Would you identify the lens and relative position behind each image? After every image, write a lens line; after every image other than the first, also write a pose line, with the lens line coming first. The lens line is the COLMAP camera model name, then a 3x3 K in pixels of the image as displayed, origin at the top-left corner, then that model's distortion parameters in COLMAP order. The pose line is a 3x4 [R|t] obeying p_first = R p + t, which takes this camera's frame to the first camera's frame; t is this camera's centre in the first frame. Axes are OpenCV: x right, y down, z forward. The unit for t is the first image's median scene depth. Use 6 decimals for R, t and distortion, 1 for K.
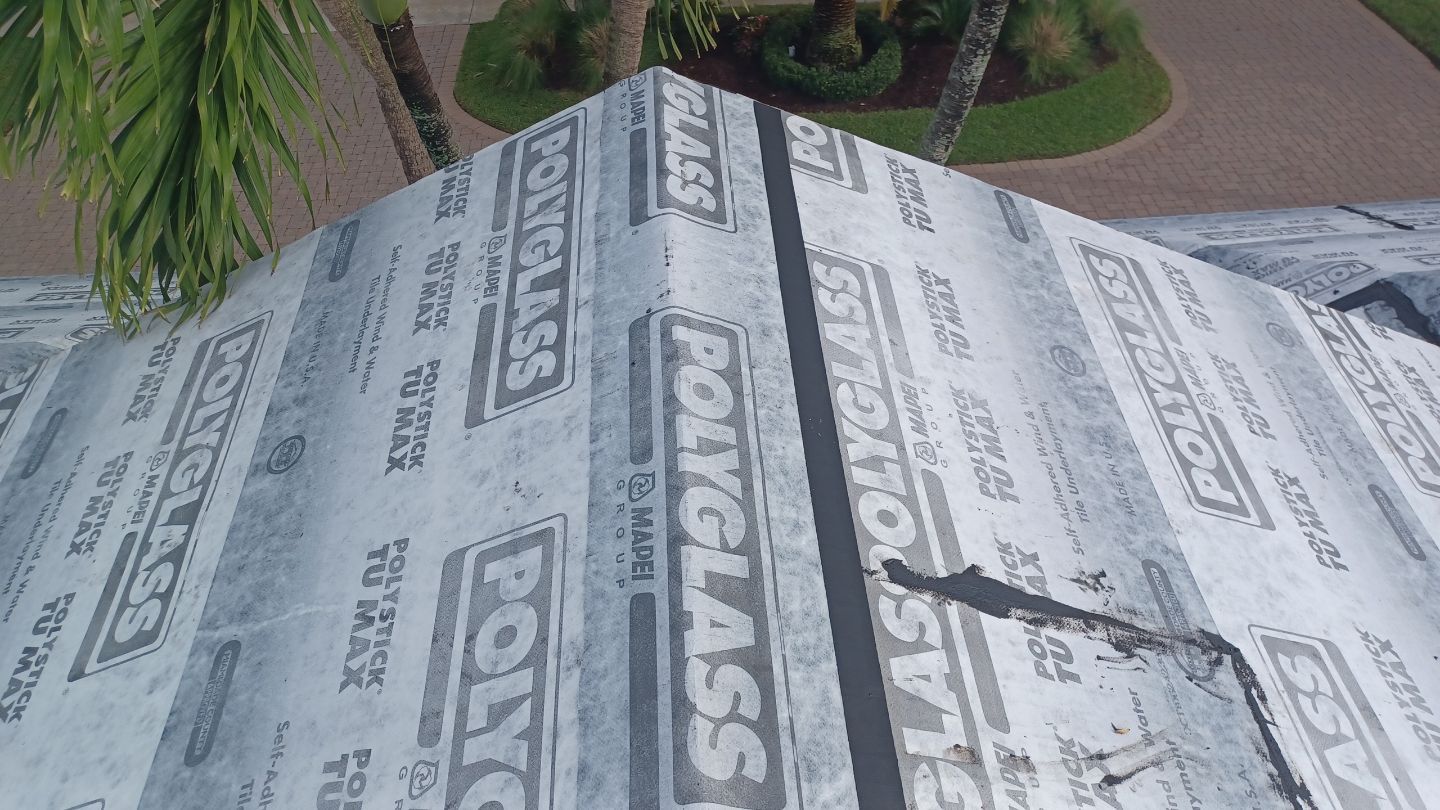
lens RADIAL K [[1017.2, 0, 729.5], [0, 1017.2, 430.7], [0, 0, 1]] dist [0.042736, -0.046665]
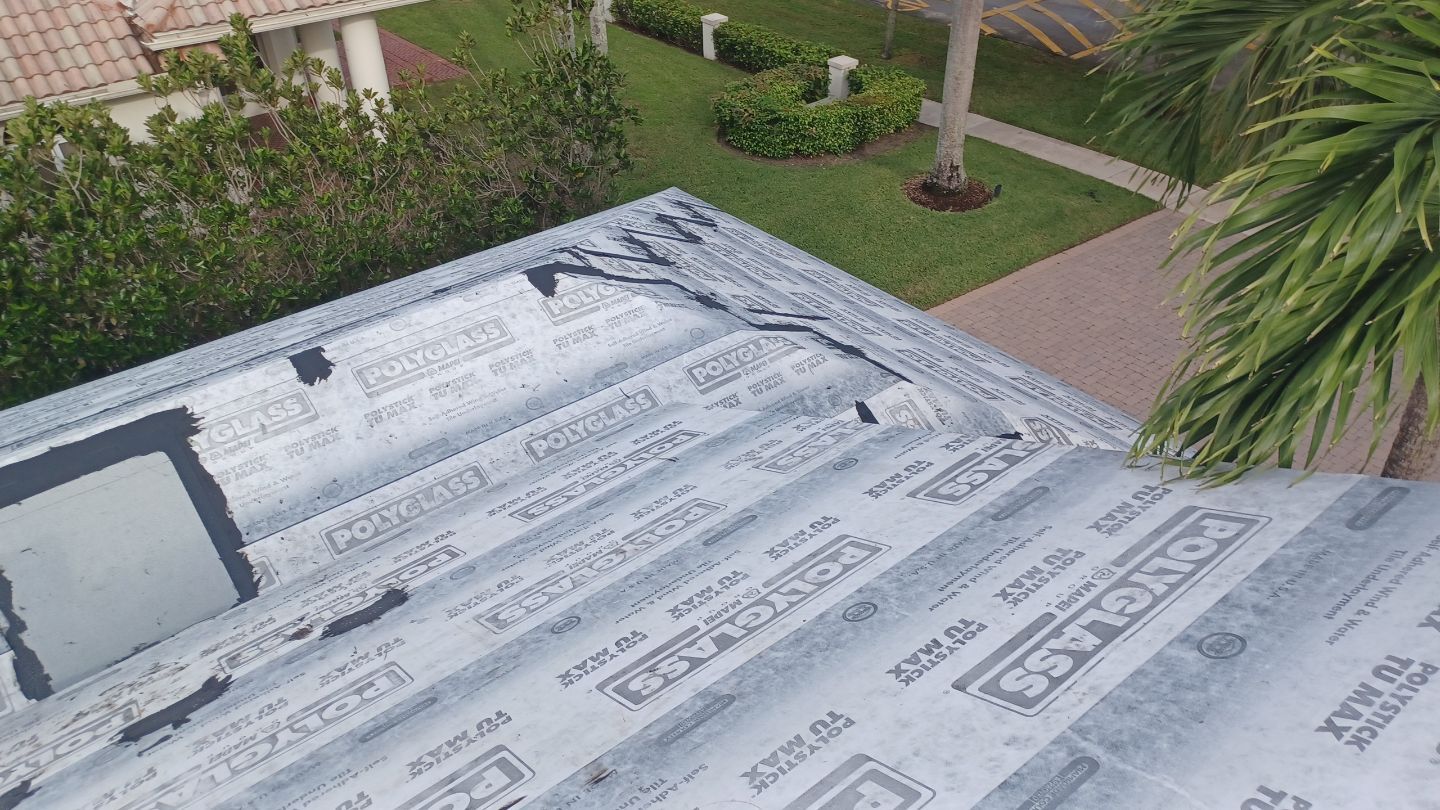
lens RADIAL K [[1017.2, 0, 729.5], [0, 1017.2, 430.7], [0, 0, 1]] dist [0.042736, -0.046665]
pose [[0.572777, 0.480939, -0.663795, -0.137991], [-0.587534, 0.805559, 0.076678, 0.061355], [0.571603, 0.346083, 0.743974, -0.122120]]
